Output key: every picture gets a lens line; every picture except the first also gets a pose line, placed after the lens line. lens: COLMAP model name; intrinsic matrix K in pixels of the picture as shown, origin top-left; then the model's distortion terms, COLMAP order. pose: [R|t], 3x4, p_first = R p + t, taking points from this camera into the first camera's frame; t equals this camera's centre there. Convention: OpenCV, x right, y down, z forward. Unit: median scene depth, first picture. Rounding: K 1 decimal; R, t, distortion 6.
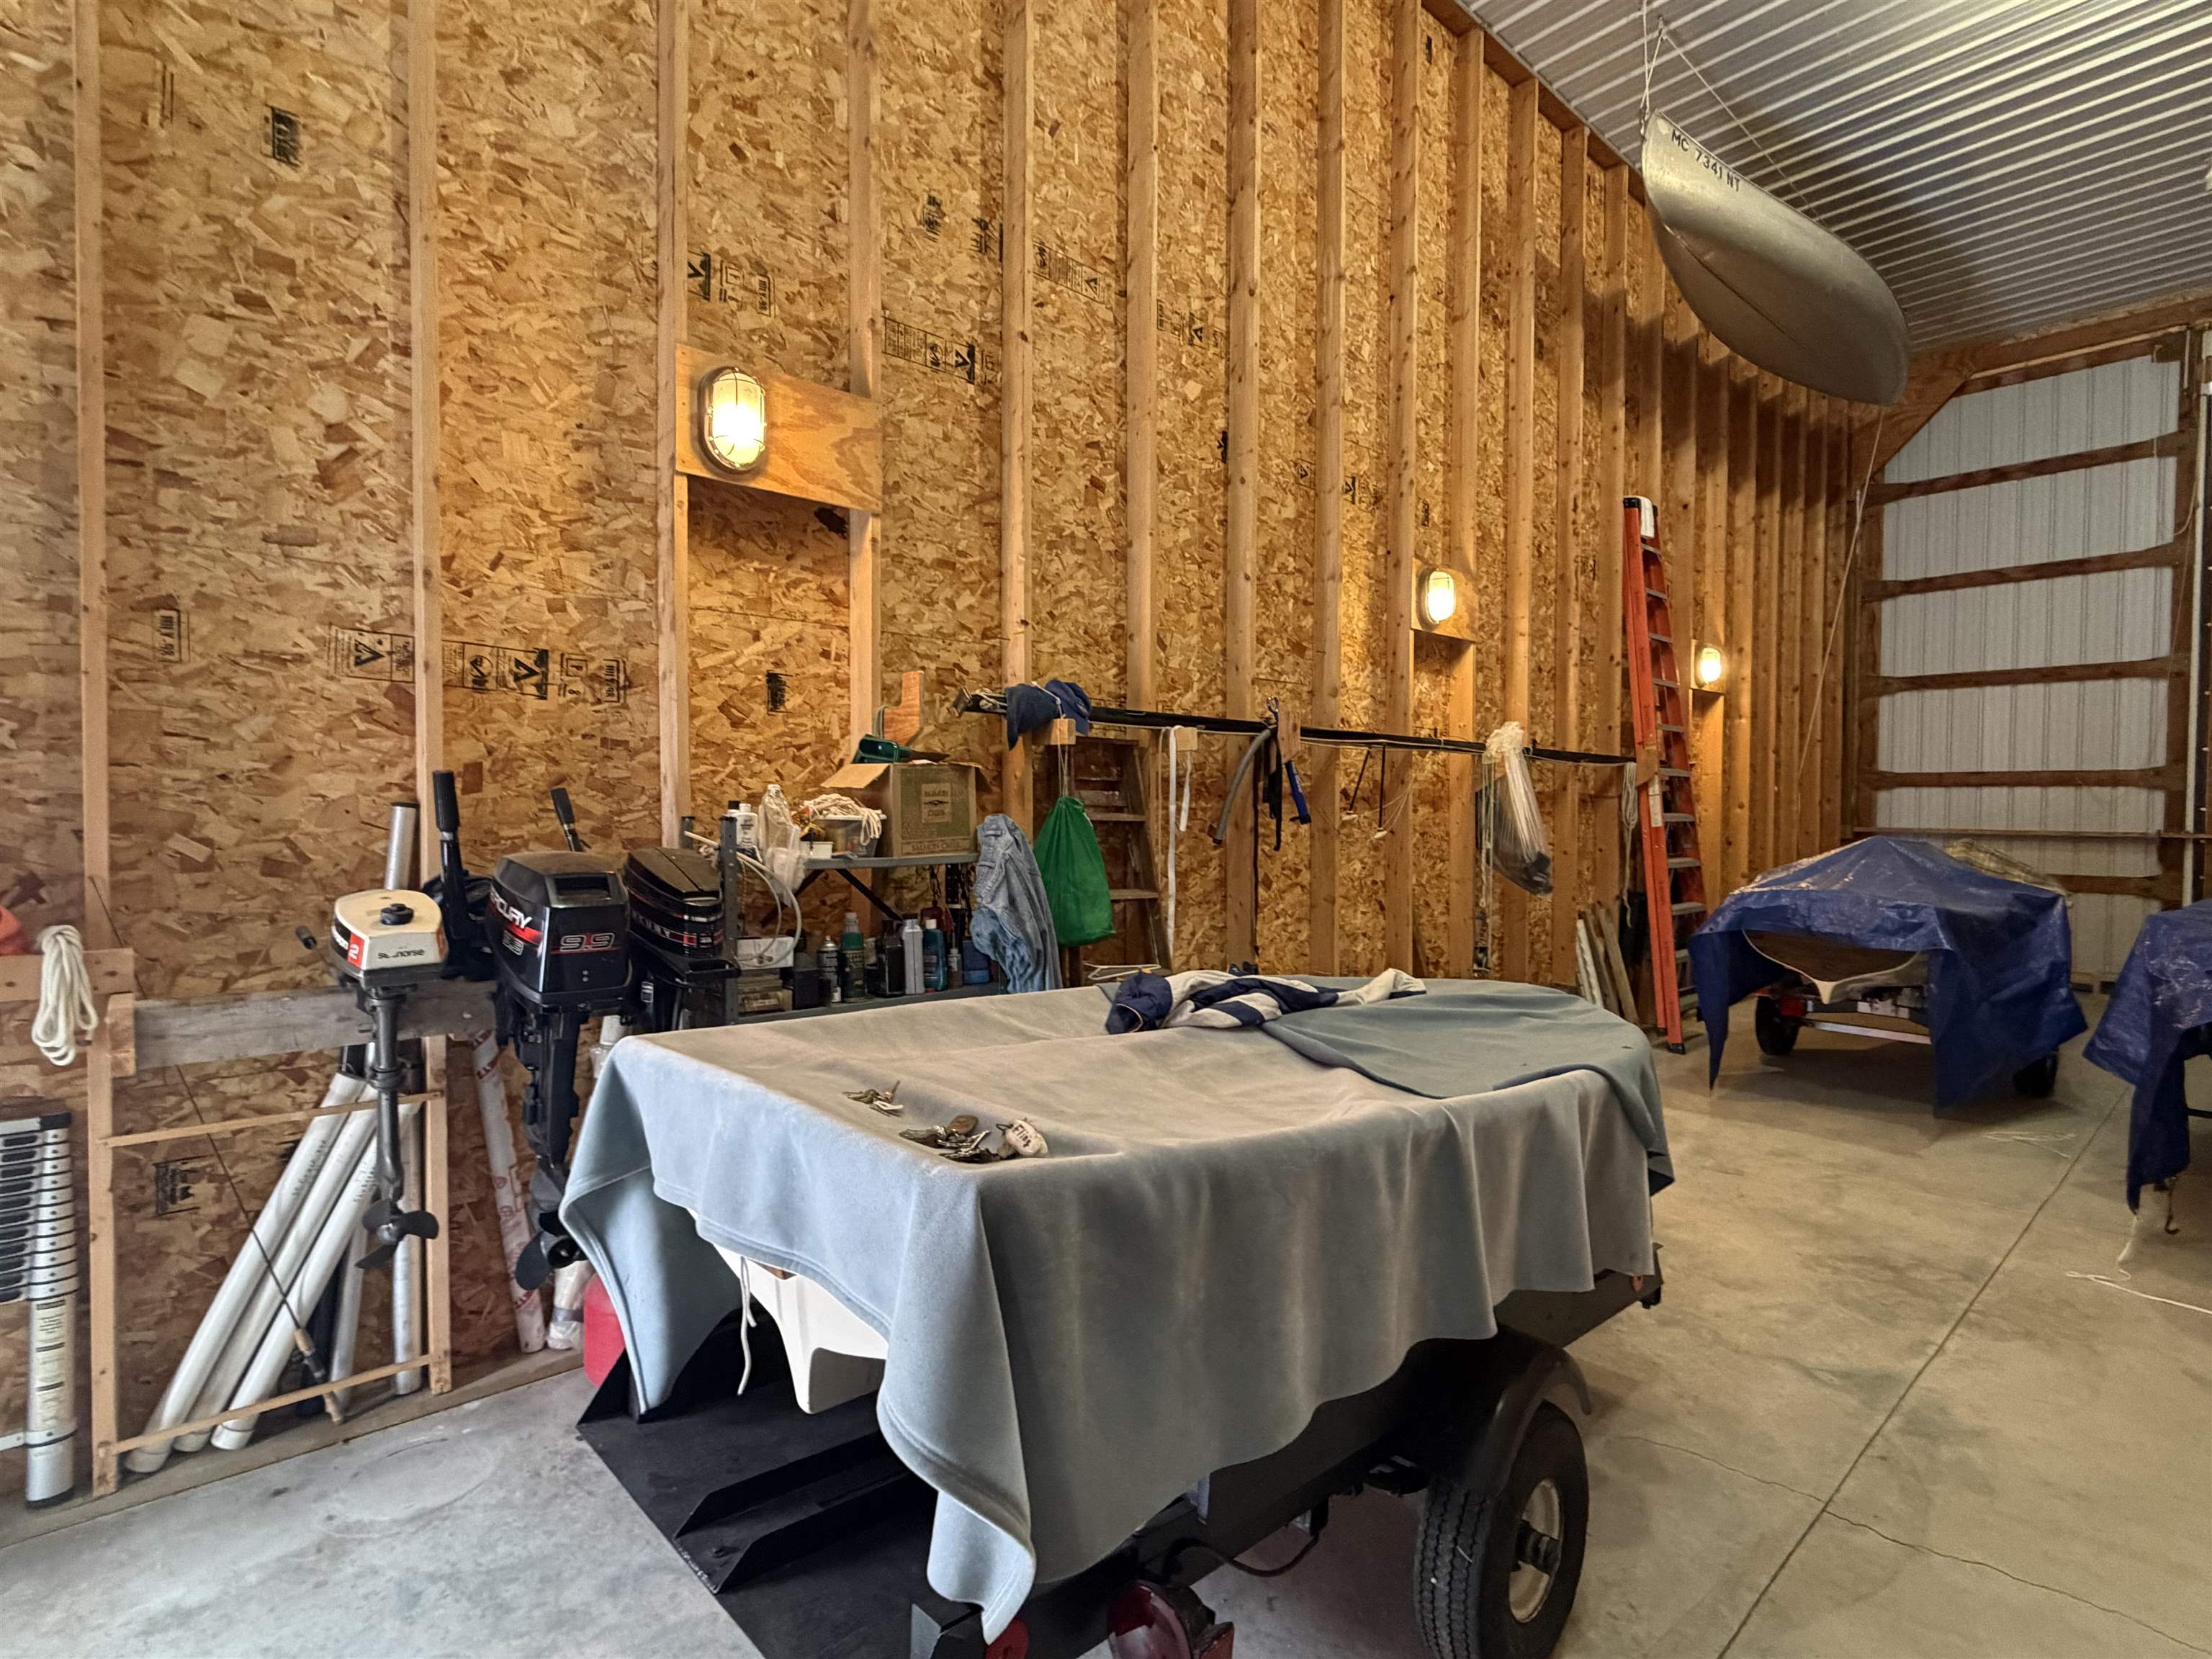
lens RADIAL K [[1073.1, 0, 1100.9], [0, 1073.1, 834.7], [0, 0, 1]] dist [-0.000065, -0.000429]
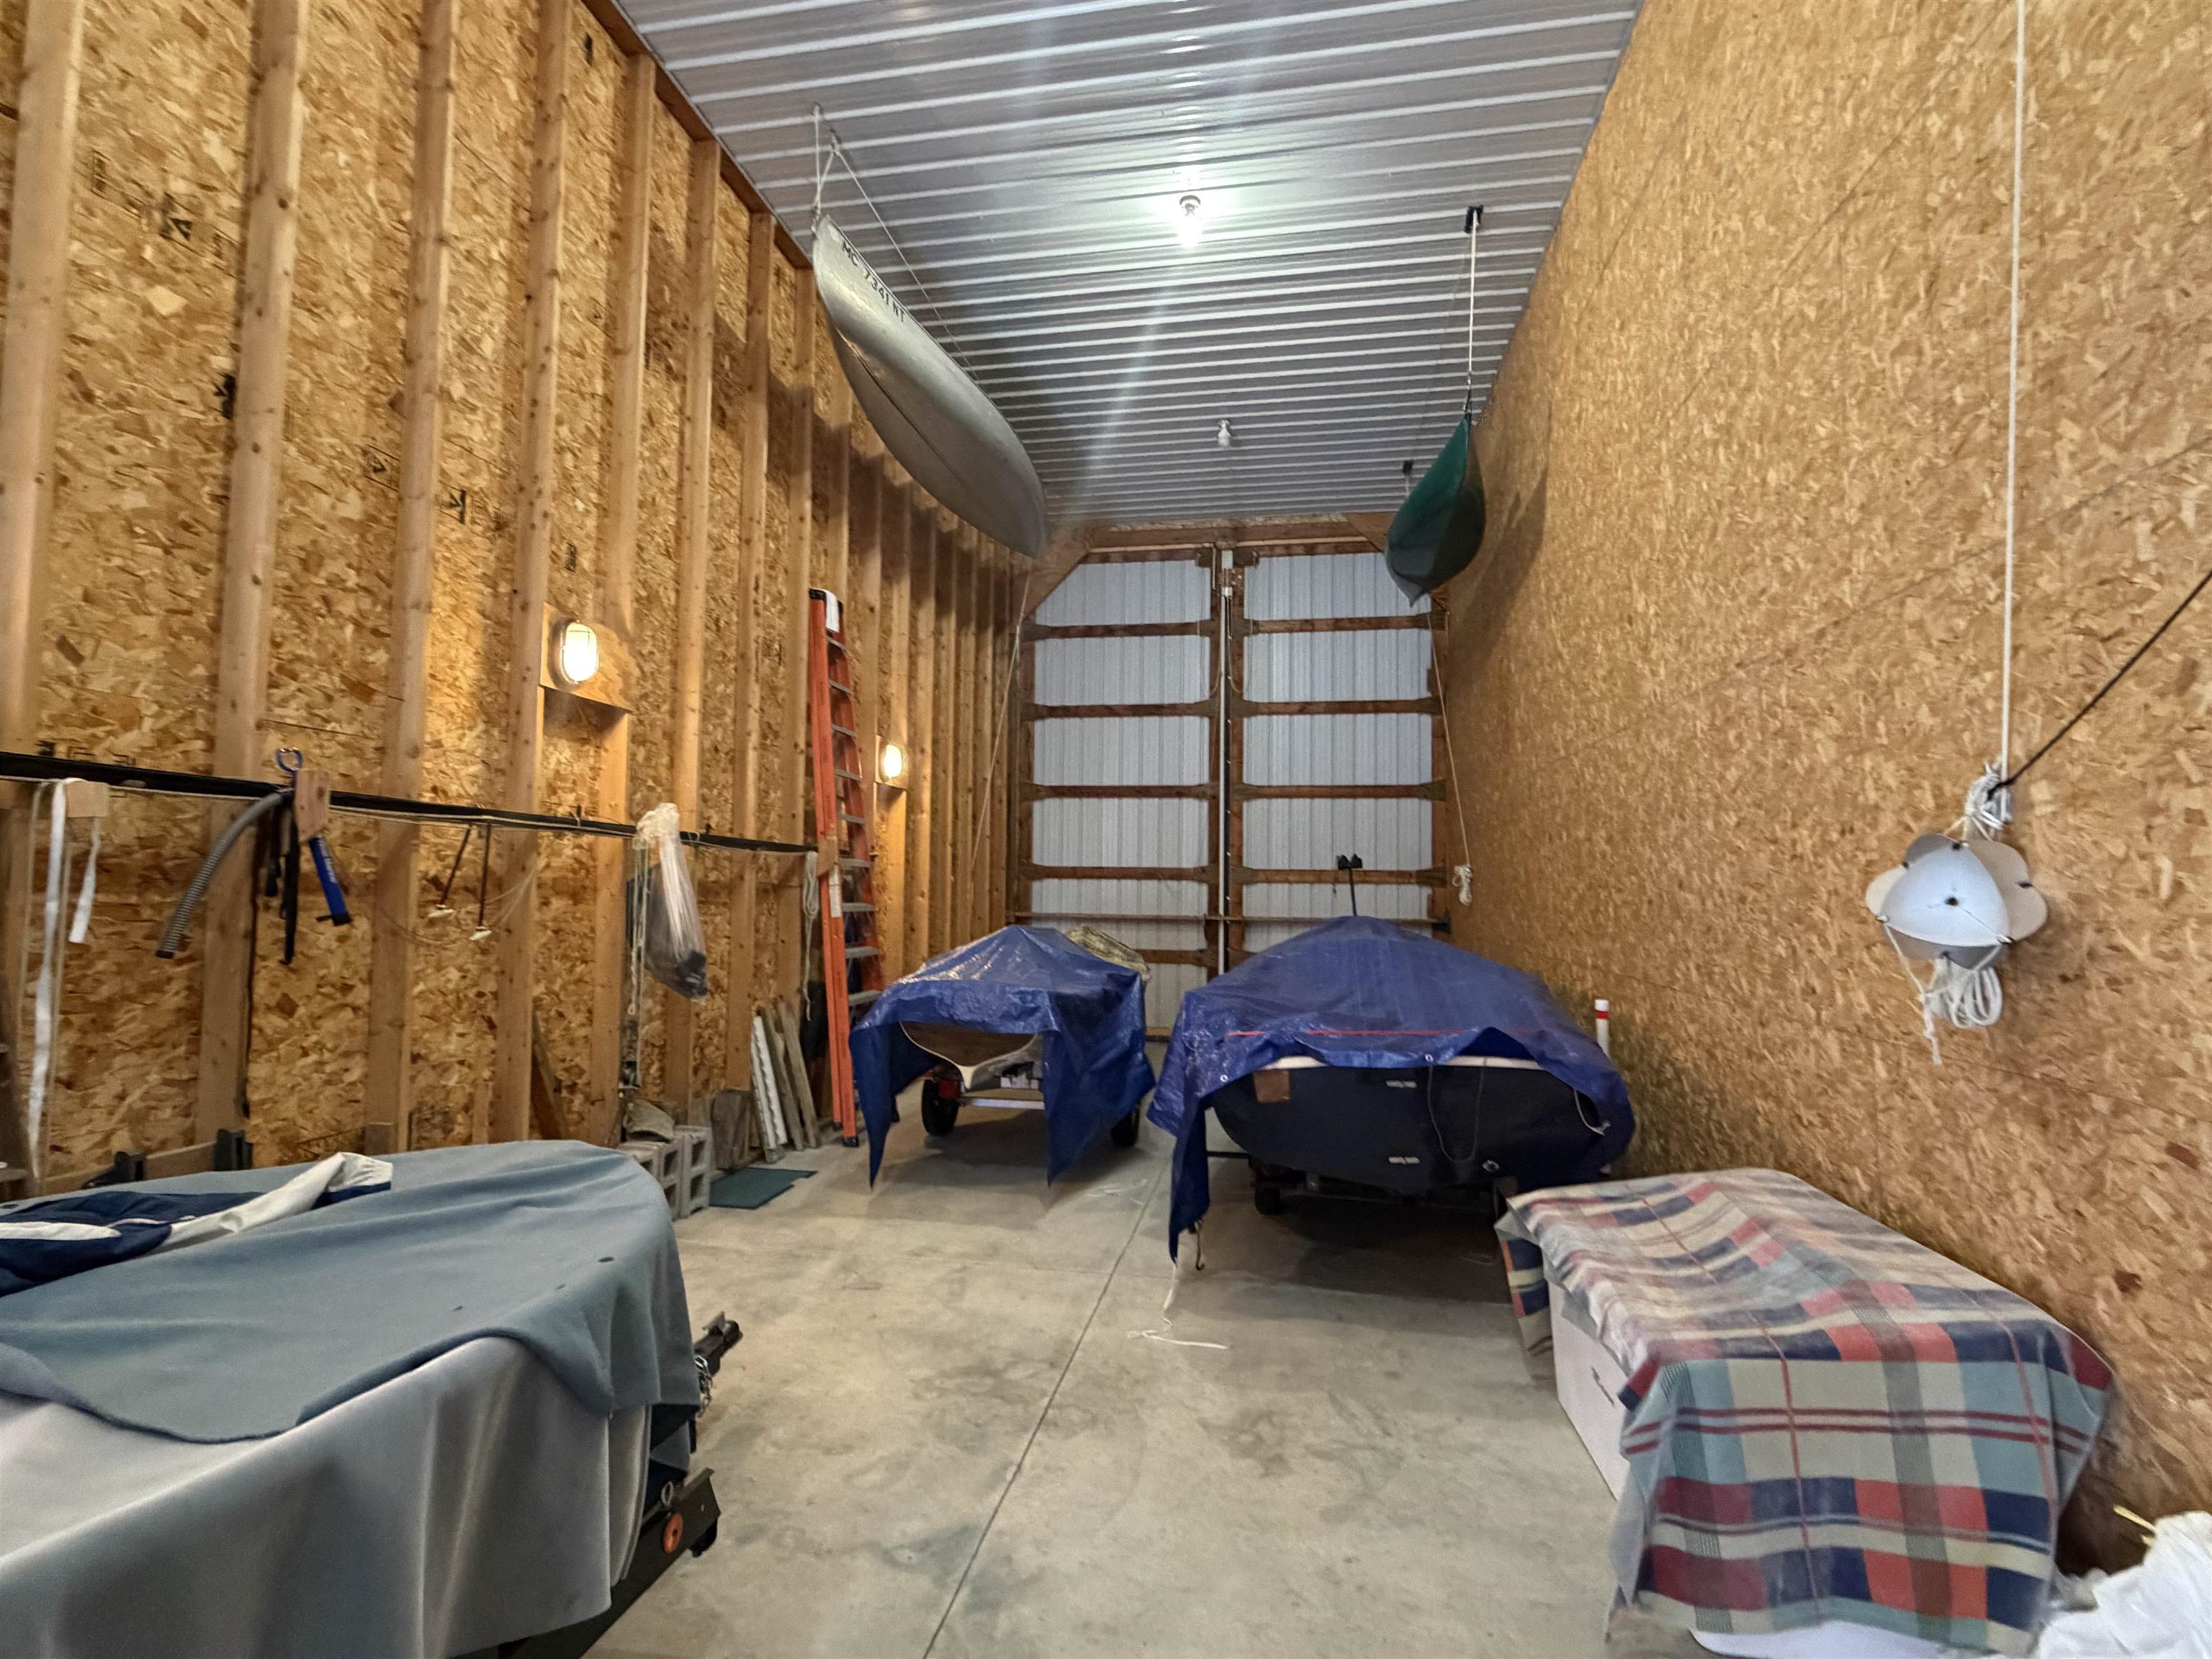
lens RADIAL K [[1052.4, 0, 1106.0], [0, 1052.4, 829.5], [0, 0, 1]] dist [0.001077, -0.000389]
pose [[0.782048, 0.041143, 0.621858, 0.128478], [0.009677, 0.996897, -0.078125, -0.012092], [-0.623143, 0.067115, 0.779223, 0.095704]]
